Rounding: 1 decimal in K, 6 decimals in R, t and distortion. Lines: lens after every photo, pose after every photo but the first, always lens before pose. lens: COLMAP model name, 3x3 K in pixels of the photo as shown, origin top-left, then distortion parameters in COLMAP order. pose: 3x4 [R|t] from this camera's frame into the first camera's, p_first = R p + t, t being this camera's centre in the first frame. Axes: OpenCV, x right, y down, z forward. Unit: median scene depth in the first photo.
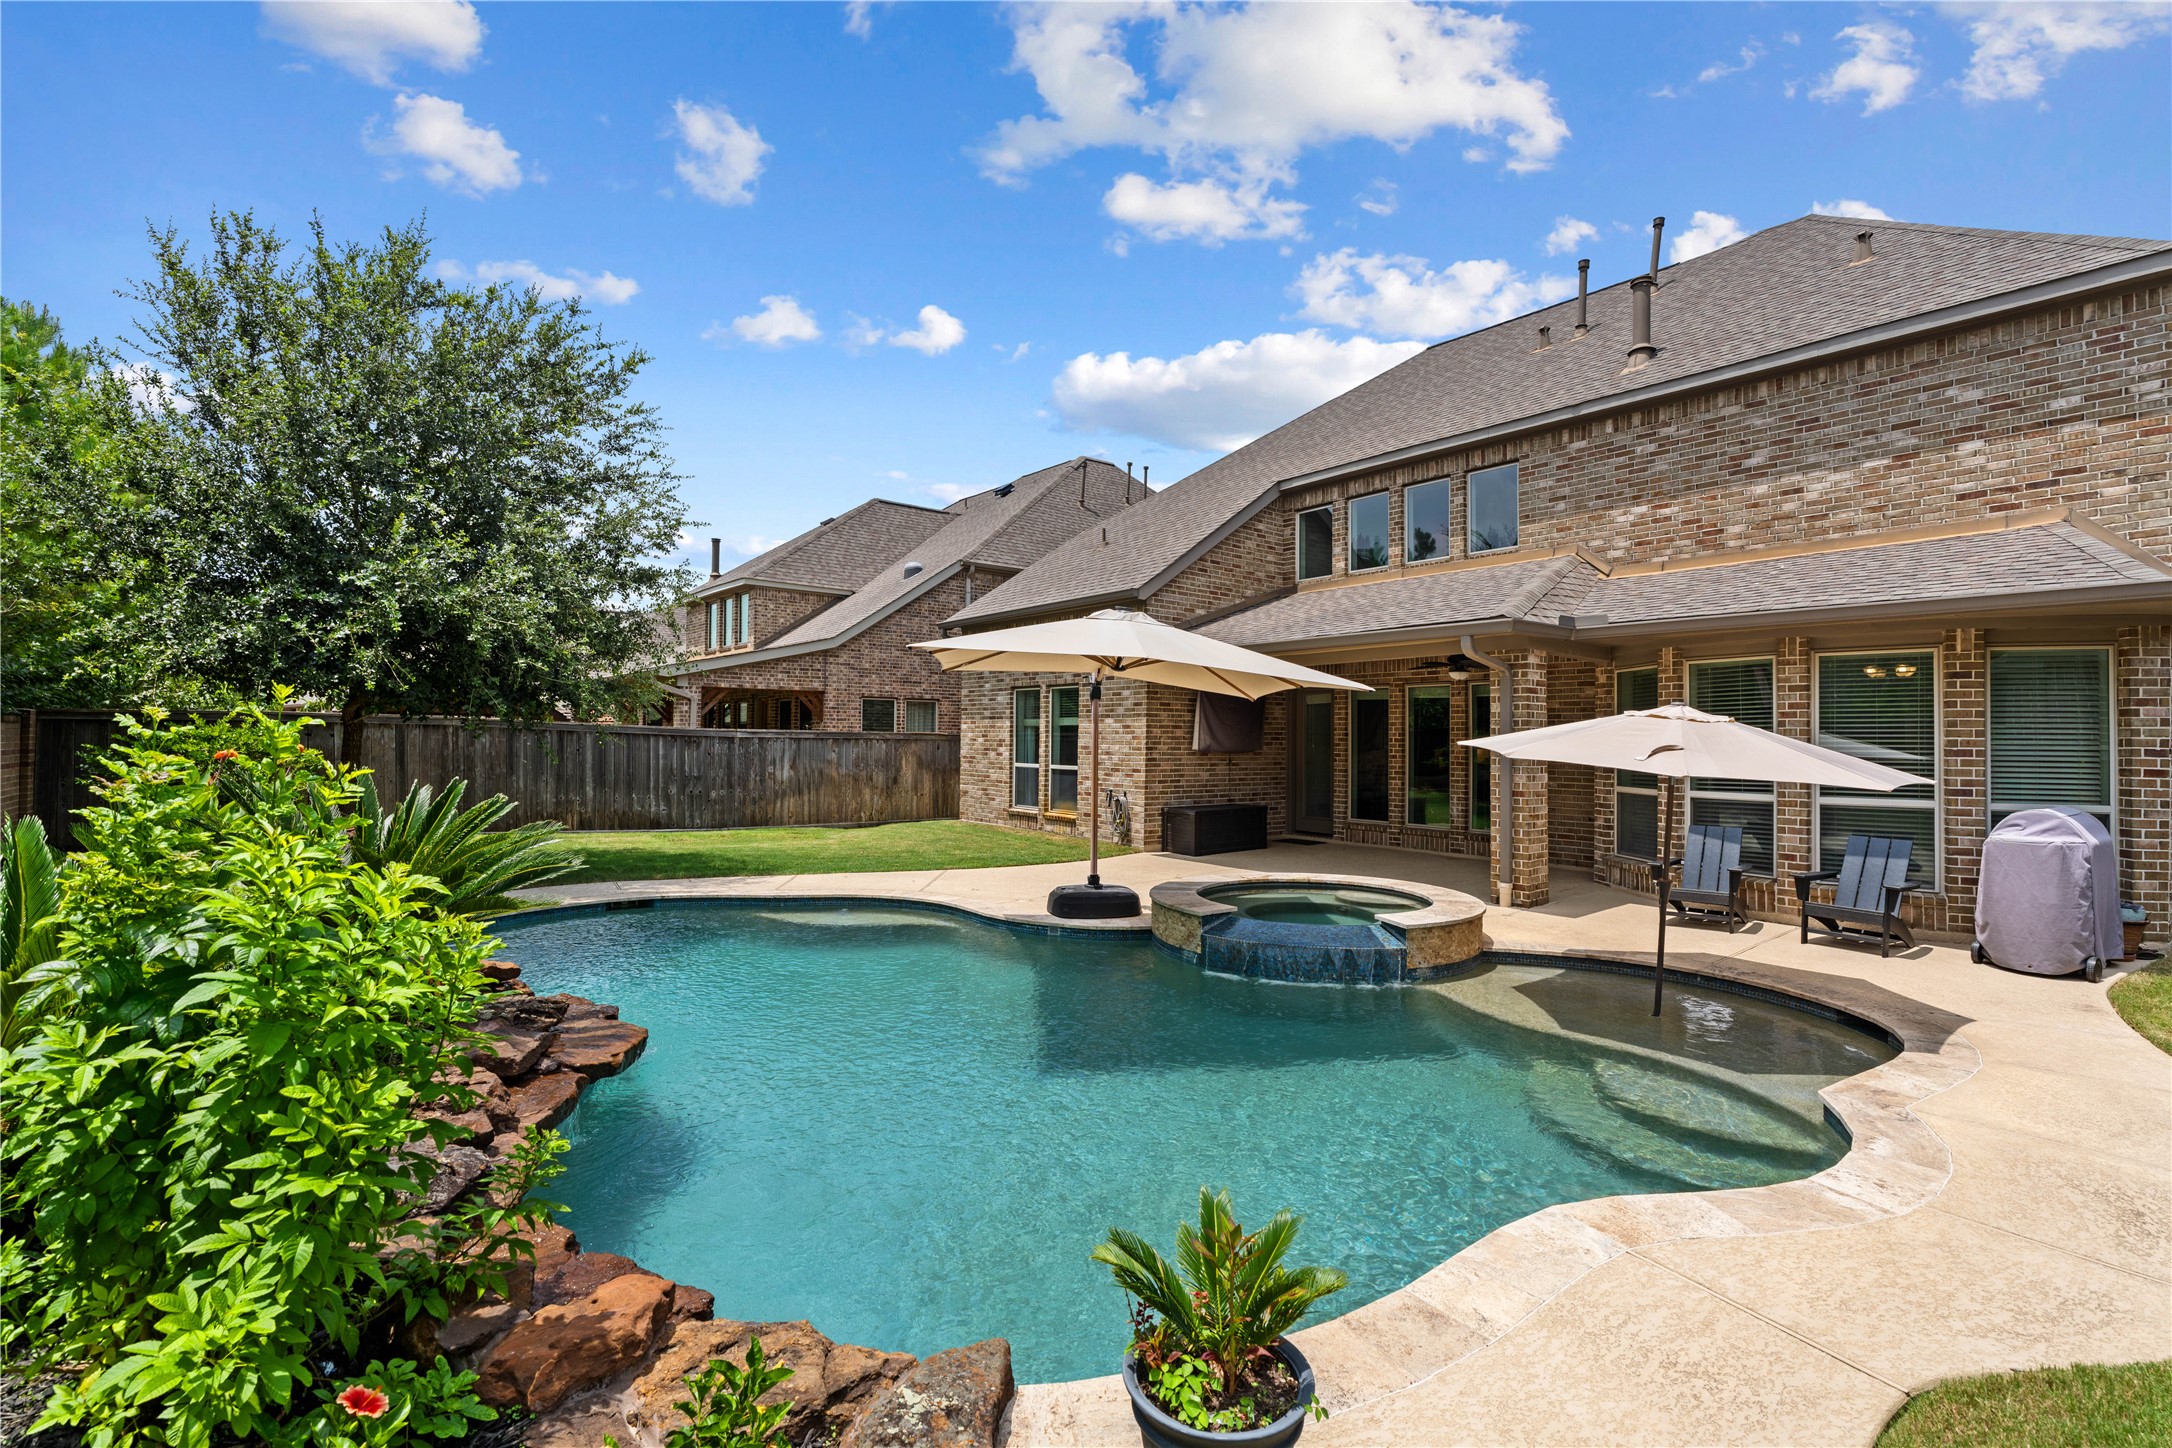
lens RADIAL K [[980.1, 0, 1086.7], [0, 980.1, 726.1], [0, 0, 1]] dist [-0.005048, 0.001234]
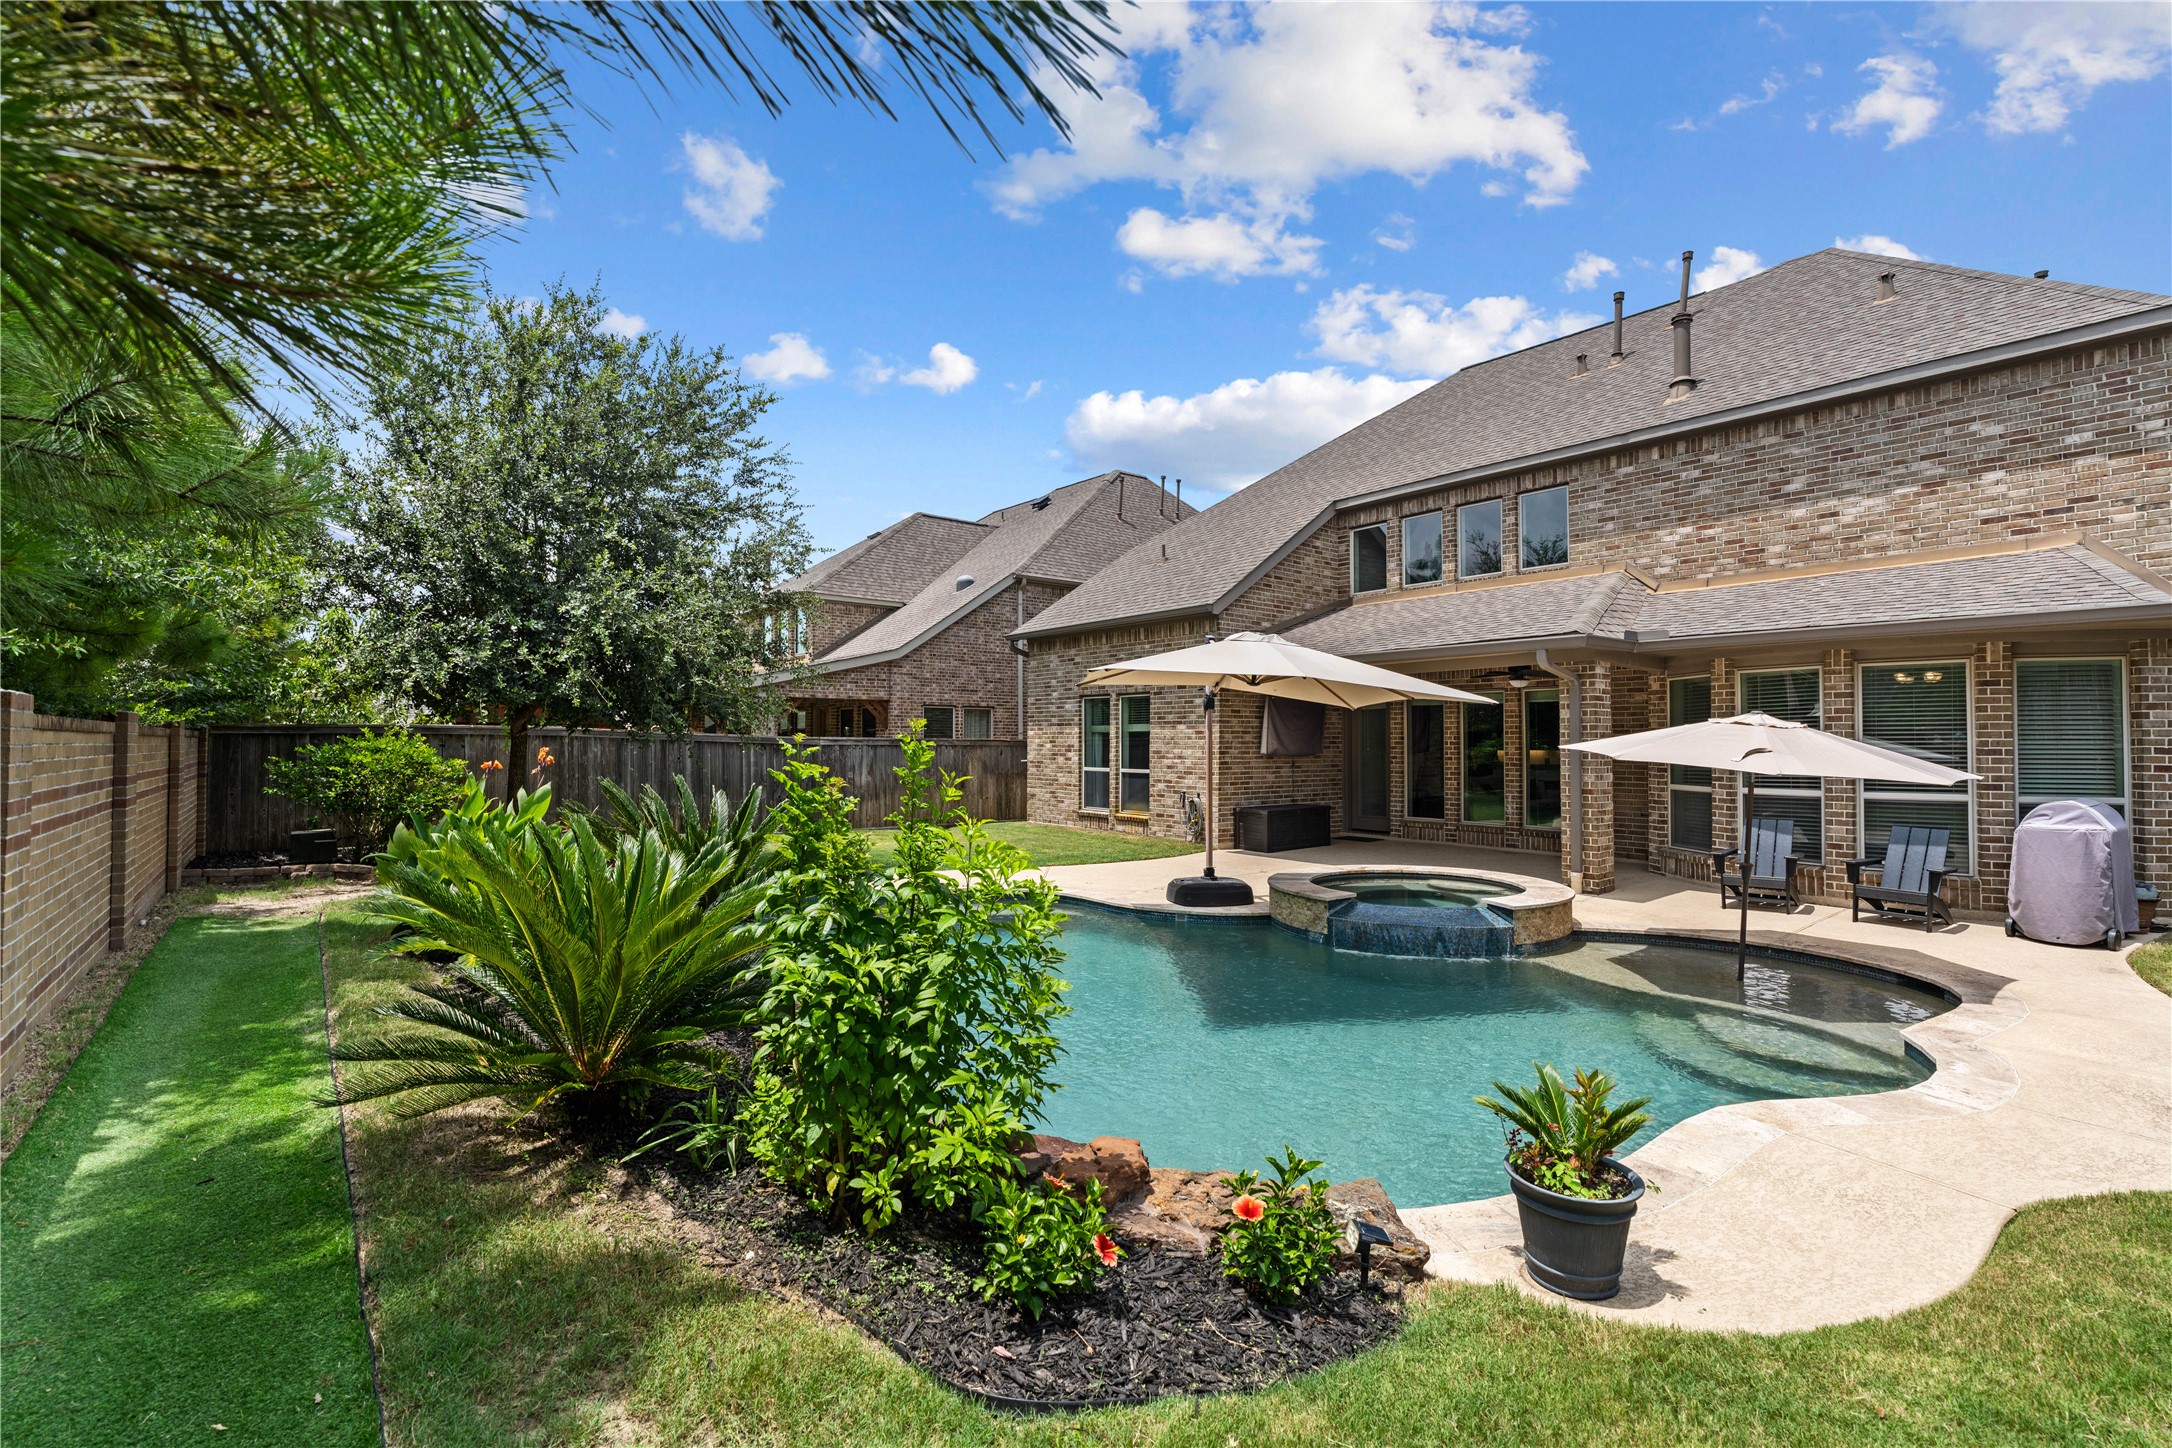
lens RADIAL K [[980.1, 0, 1085.7], [0, 980.1, 725.7], [0, 0, 1]] dist [-0.005048, 0.001234]
pose [[0.999970, -0.007448, 0.002285, -0.118812], [0.007457, 0.999964, -0.003970, -0.004680], [-0.002256, 0.003987, 0.999990, -0.097285]]
